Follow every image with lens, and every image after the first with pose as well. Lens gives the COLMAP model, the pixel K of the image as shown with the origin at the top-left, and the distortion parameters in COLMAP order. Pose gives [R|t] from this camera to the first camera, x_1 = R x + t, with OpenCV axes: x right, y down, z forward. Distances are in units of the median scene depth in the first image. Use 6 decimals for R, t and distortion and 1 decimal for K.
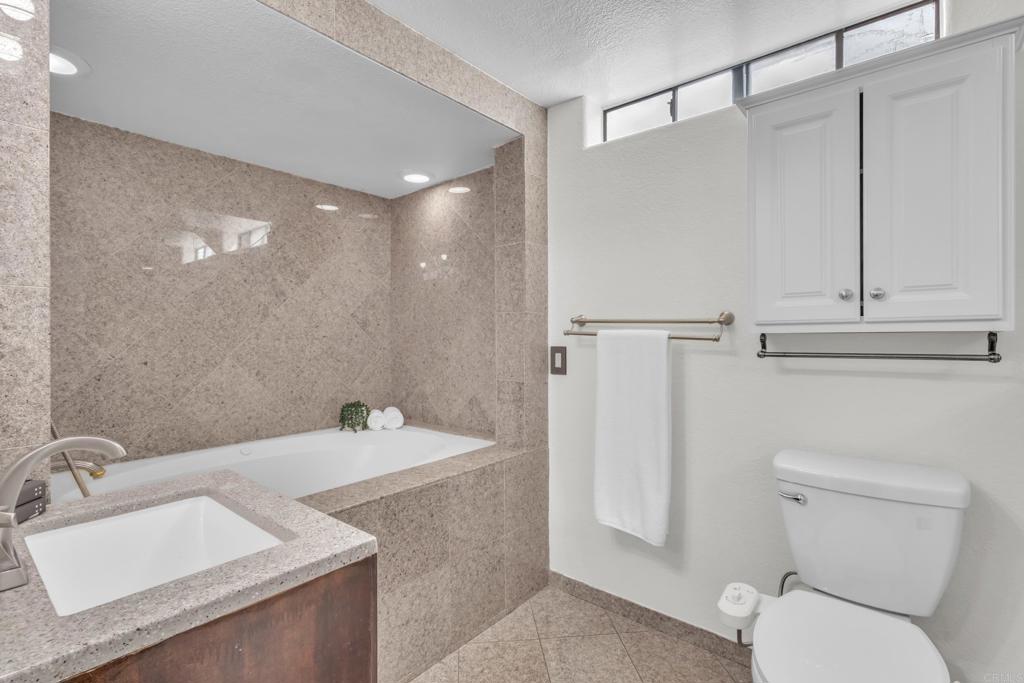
lens RADIAL K [[476.7, 0, 511.4], [0, 476.7, 336.7], [0, 0, 1]] dist [-0.000279, 0.000594]
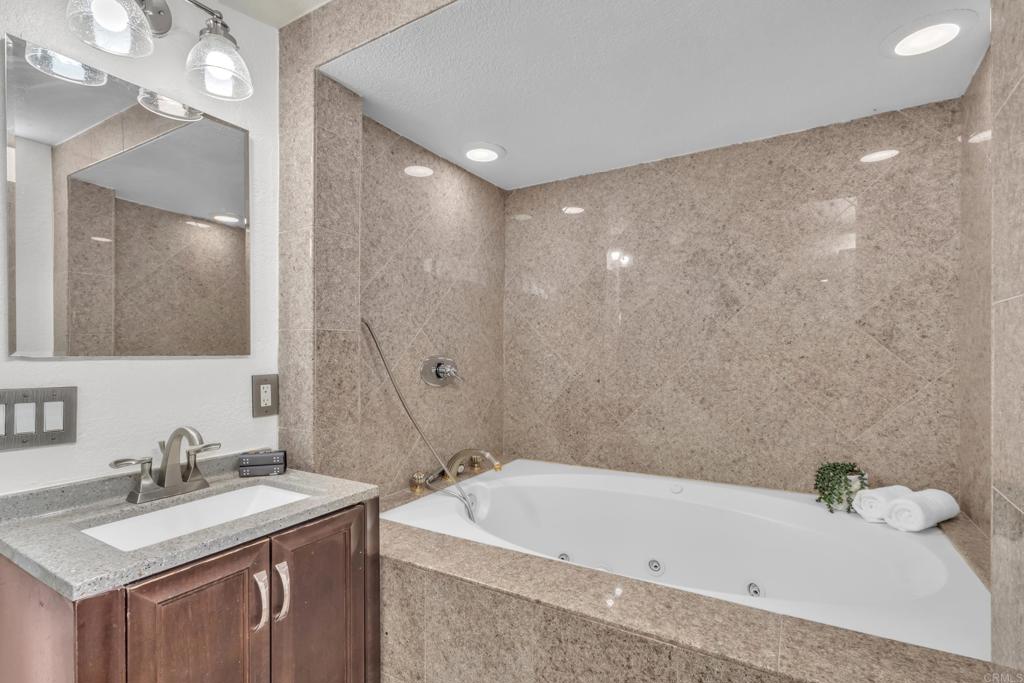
lens RADIAL K [[476.7, 0, 525.8], [0, 476.7, 358.8], [0, 0, 1]] dist [-0.000279, 0.000594]
pose [[0.168517, 0.008507, -0.985662, 0.243810], [-0.002768, 0.999963, 0.008157, -0.002864], [0.985695, 0.001354, 0.168534, 0.565931]]
